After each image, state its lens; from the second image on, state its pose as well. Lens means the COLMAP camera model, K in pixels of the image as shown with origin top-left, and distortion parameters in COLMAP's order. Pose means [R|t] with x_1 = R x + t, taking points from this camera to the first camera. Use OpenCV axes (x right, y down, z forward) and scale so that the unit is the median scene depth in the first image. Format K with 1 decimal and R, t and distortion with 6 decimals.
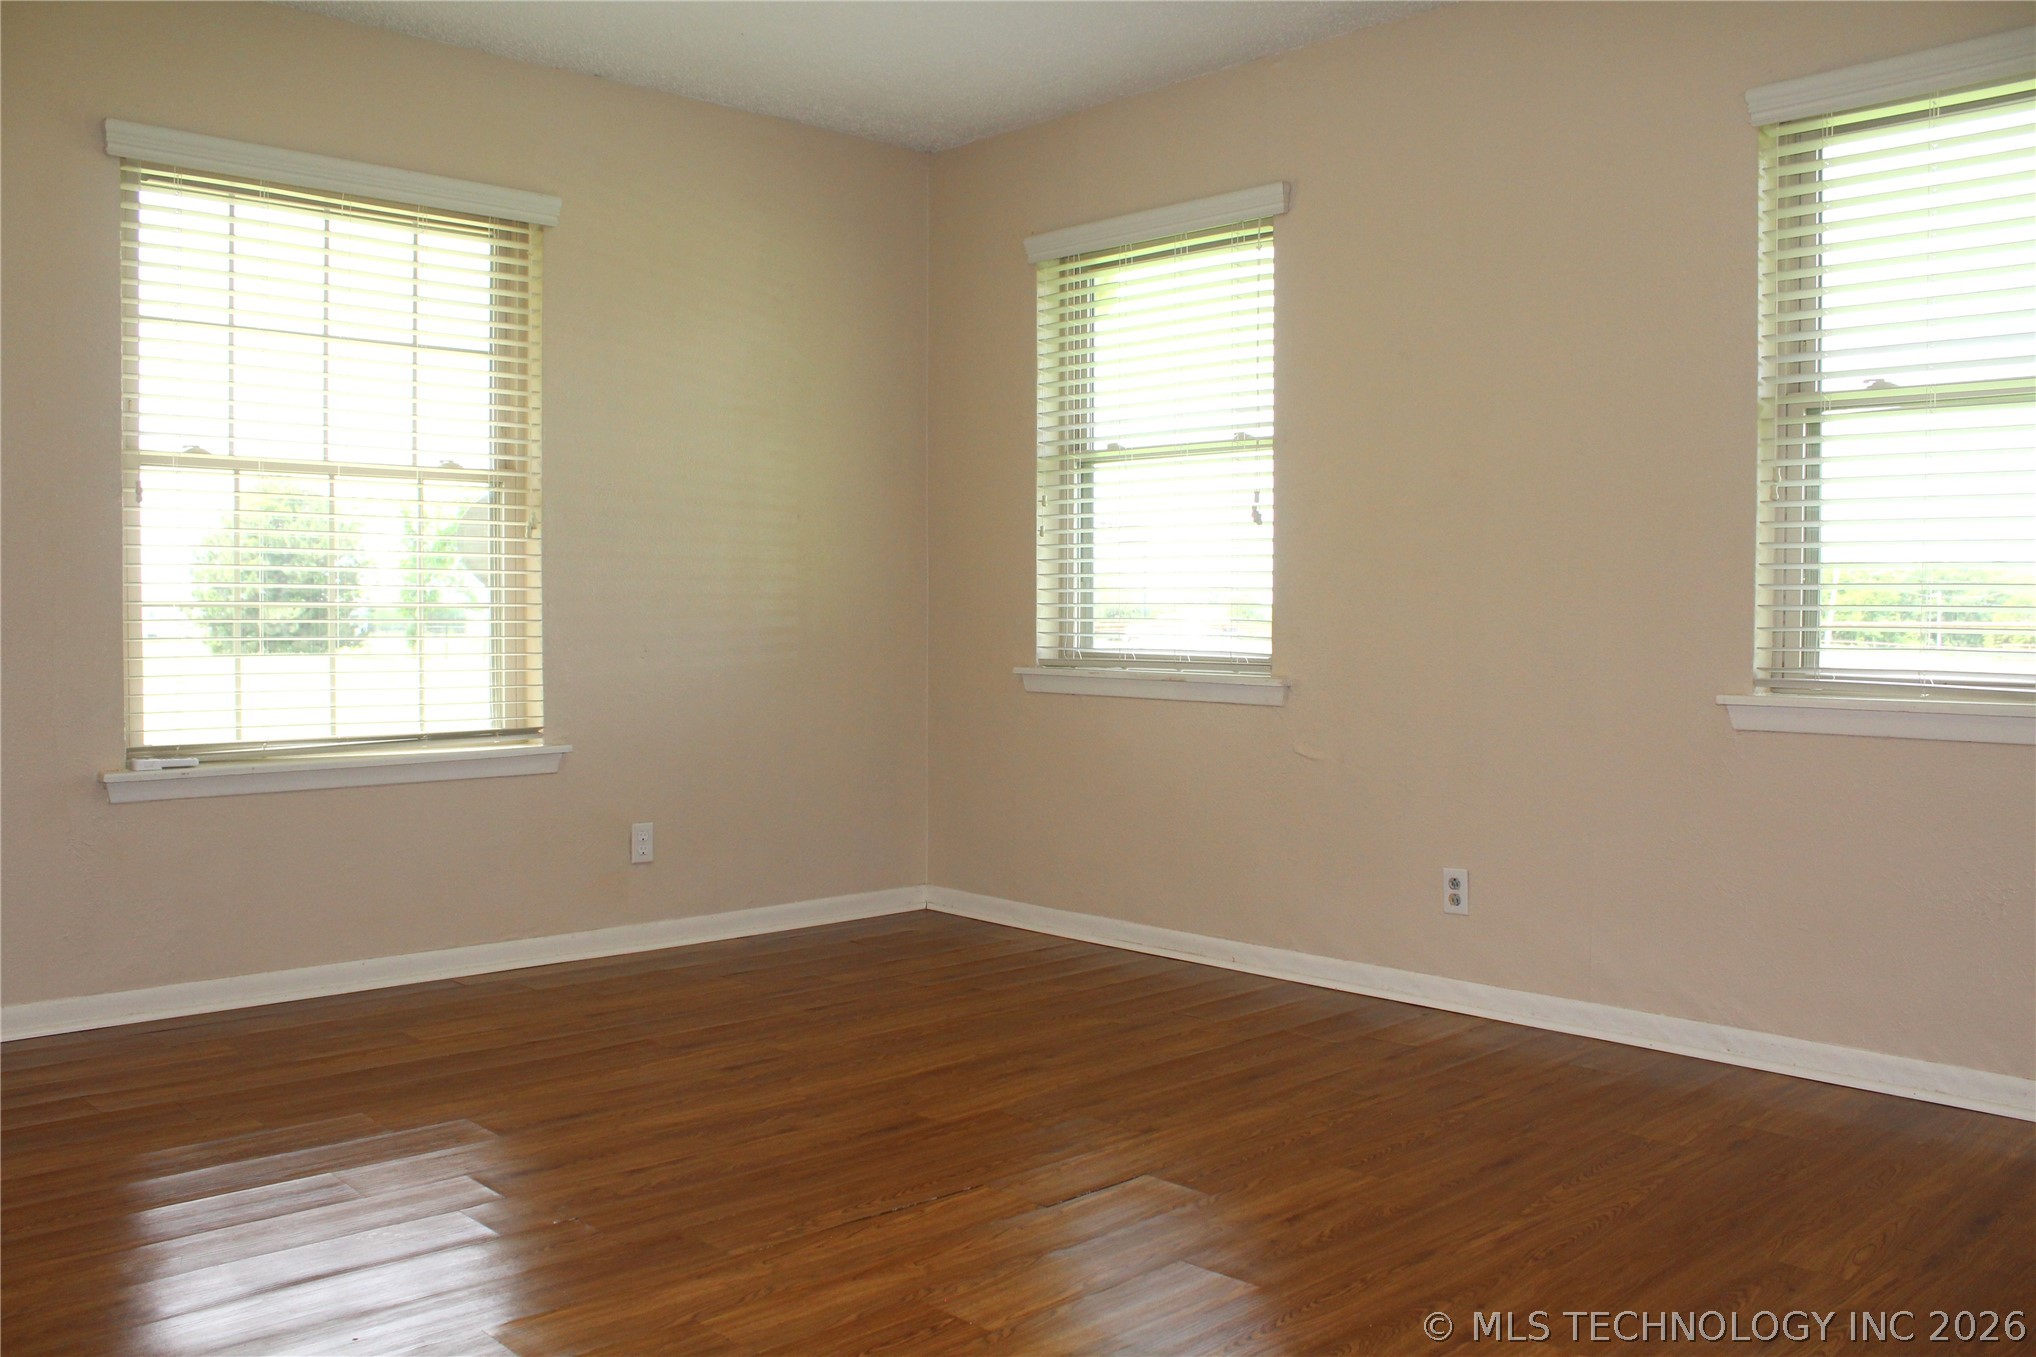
lens RADIAL K [[1698.1, 0, 991.9], [0, 1698.1, 680.3], [0, 0, 1]] dist [-0.170678, 0.149161]
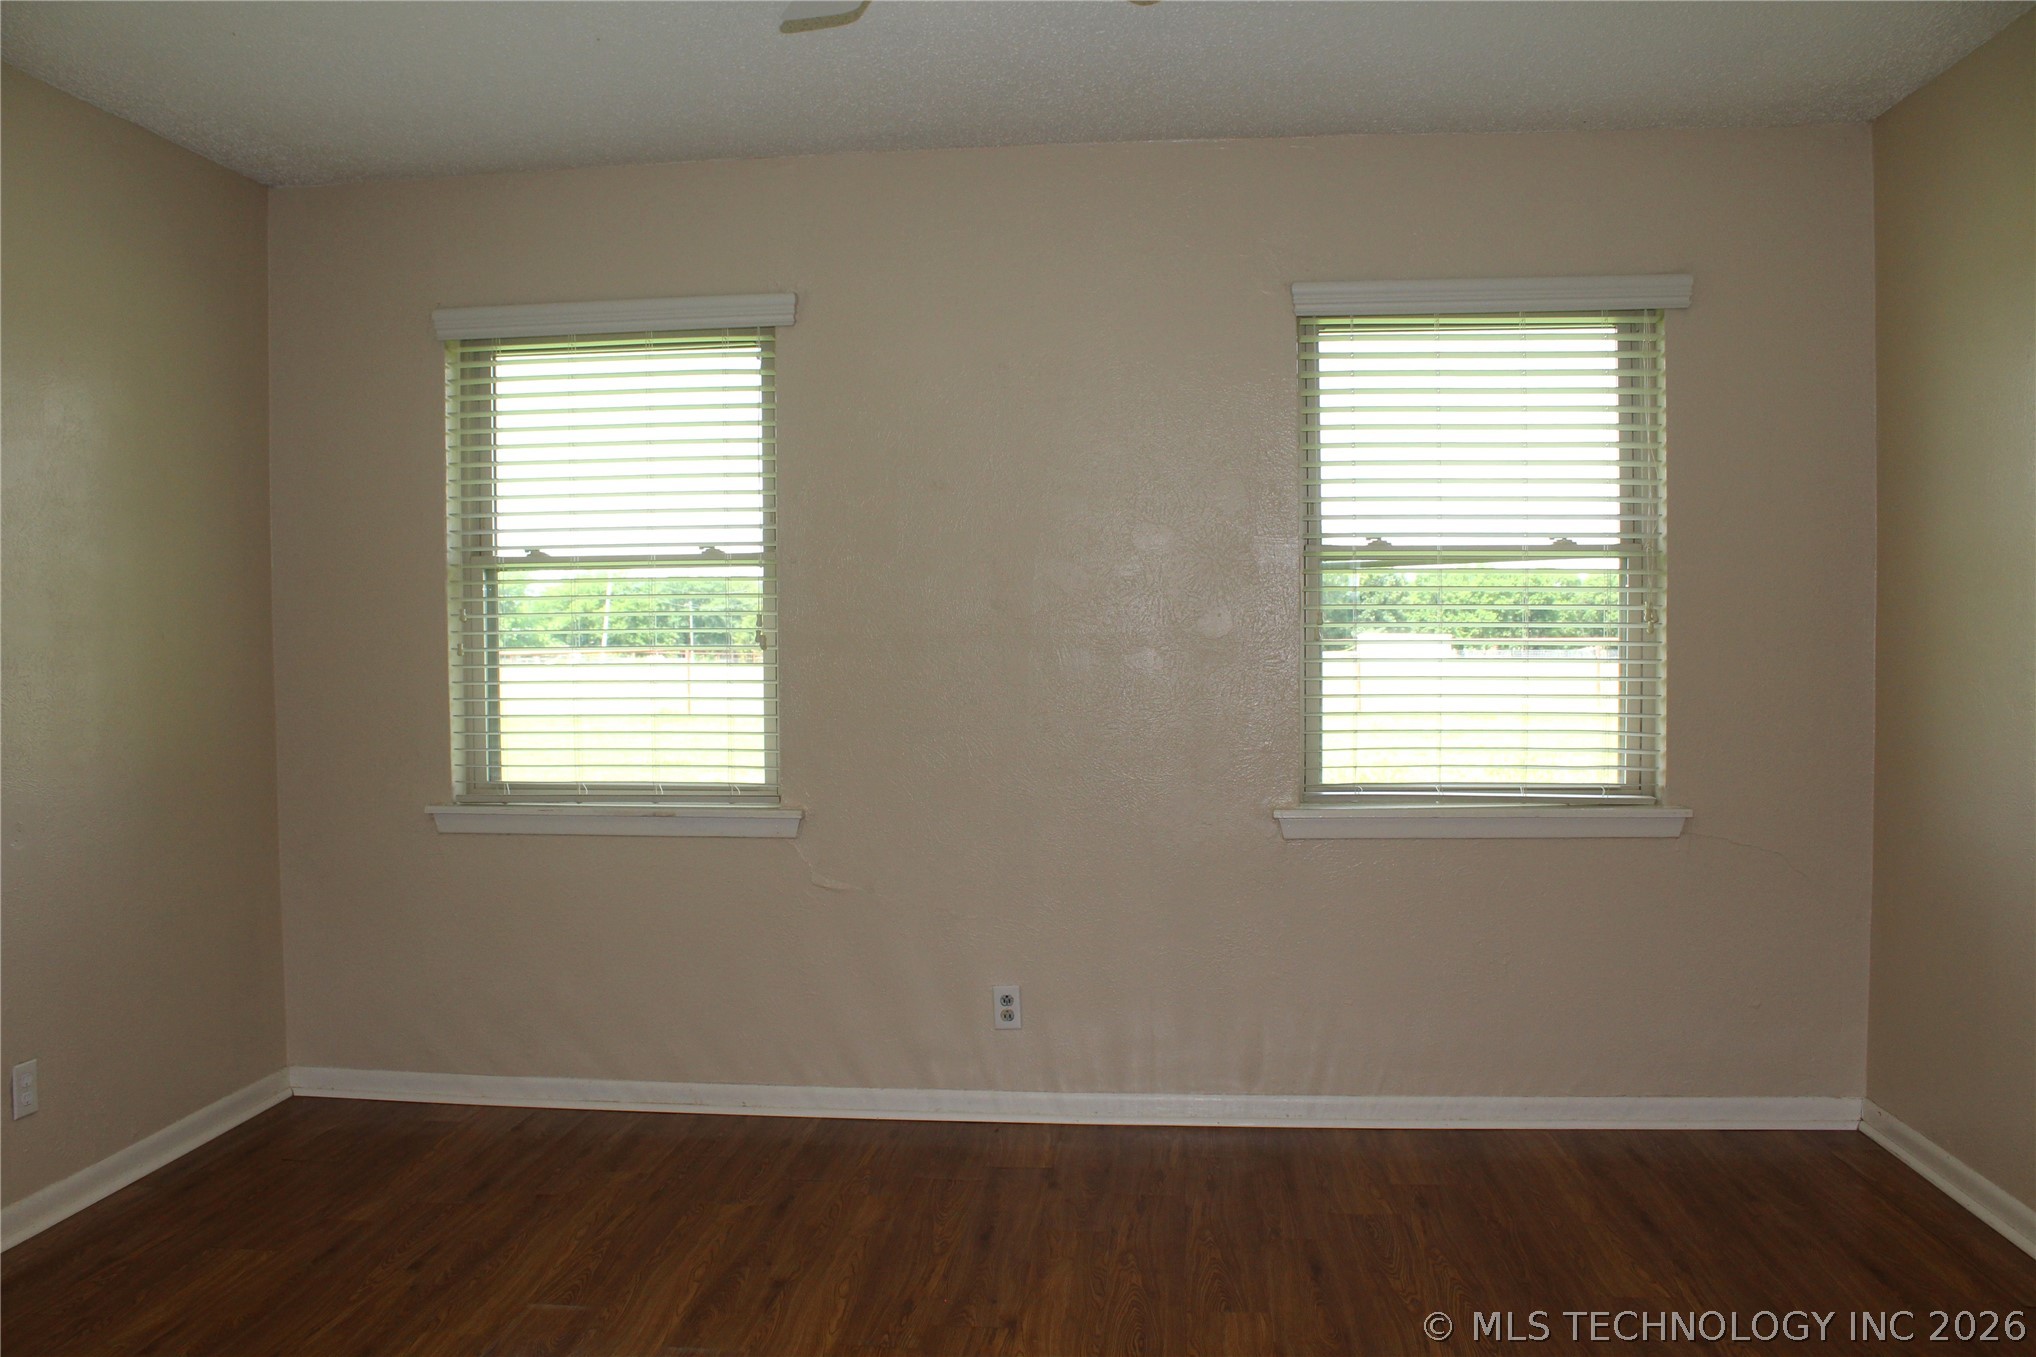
lens RADIAL K [[1698.1, 0, 991.9], [0, 1698.1, 680.3], [0, 0, 1]] dist [-0.170678, 0.149161]
pose [[0.756234, -0.034267, 0.653404, -0.380204], [0.038466, 0.999229, 0.007883, -0.079595], [-0.653170, 0.019172, 0.756969, 0.197524]]
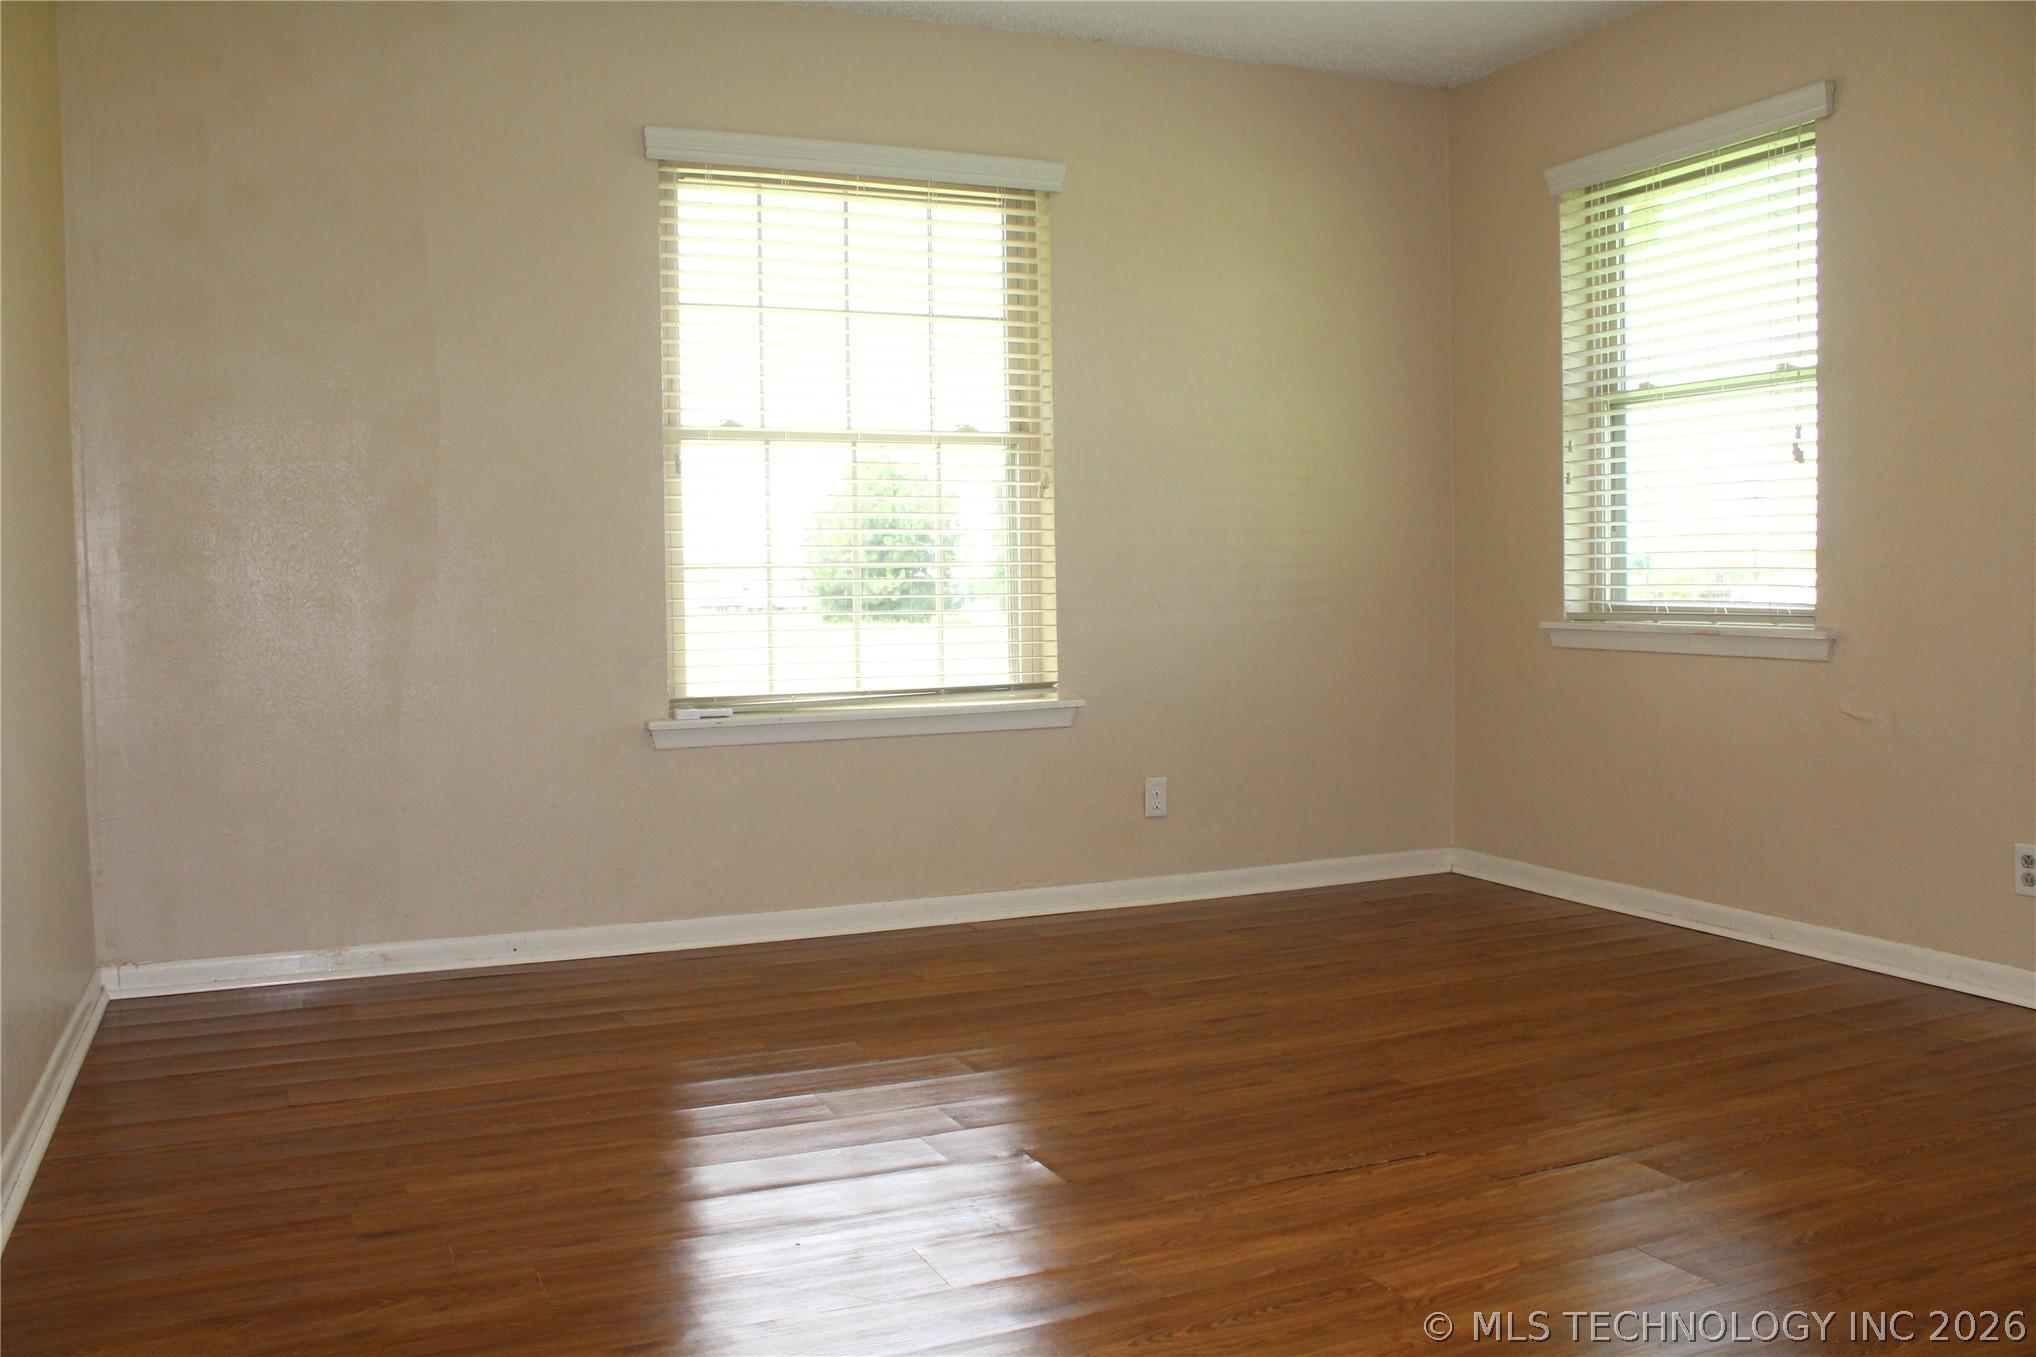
lens RADIAL K [[1698.1, 0, 991.9], [0, 1698.1, 680.3], [0, 0, 1]] dist [-0.170678, 0.149161]
pose [[0.940421, 0.003100, -0.339999, 0.049659], [0.003816, 0.999799, 0.019670, 0.006737], [0.339992, -0.019795, 0.940220, 0.012668]]
